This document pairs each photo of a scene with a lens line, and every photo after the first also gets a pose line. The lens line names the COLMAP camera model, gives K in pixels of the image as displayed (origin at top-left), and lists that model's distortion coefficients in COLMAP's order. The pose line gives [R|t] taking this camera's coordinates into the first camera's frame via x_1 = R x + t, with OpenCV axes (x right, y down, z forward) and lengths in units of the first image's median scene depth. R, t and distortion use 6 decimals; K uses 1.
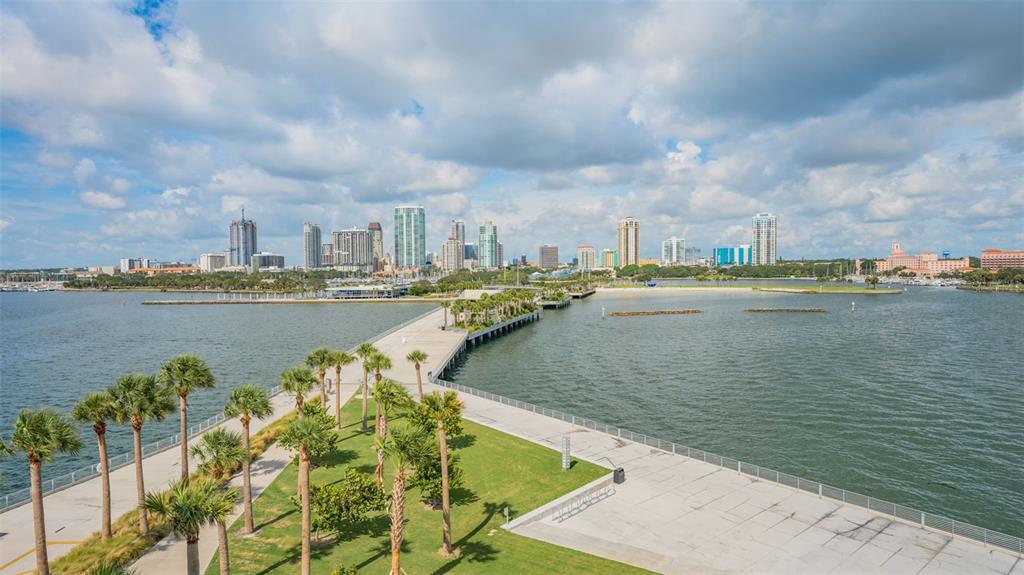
lens RADIAL K [[700.2, 0, 512.0], [0, 700.2, 287.5], [0, 0, 1]] dist [0.027732, -0.000116]
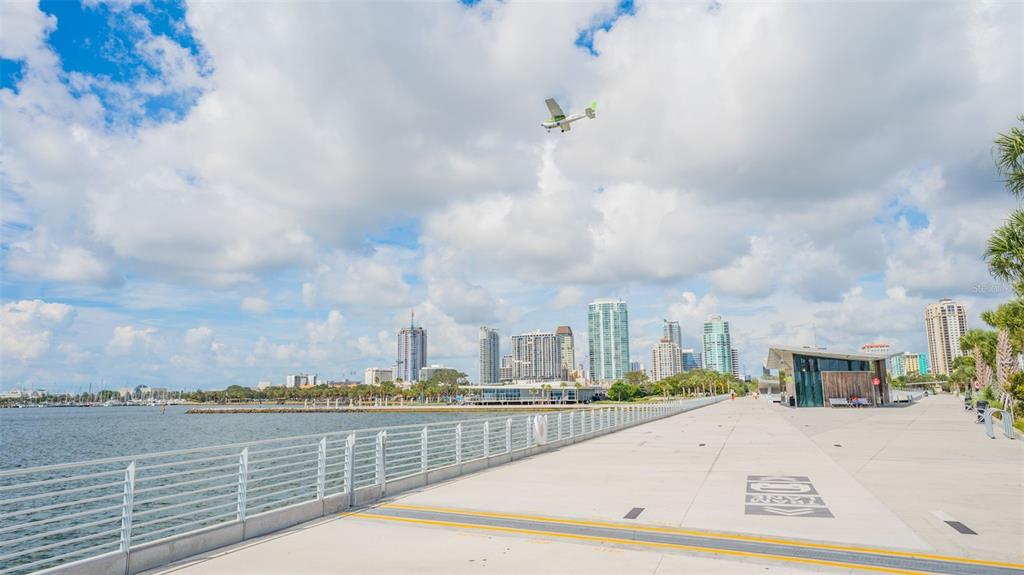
lens RADIAL K [[700.2, 0, 512.0], [0, 700.2, 287.5], [0, 0, 1]] dist [0.027732, -0.000116]
pose [[0.960998, -0.040599, -0.273559, -0.035345], [-0.011469, 0.982464, -0.186100, 0.013791], [0.276317, 0.181980, 0.943680, 0.238317]]
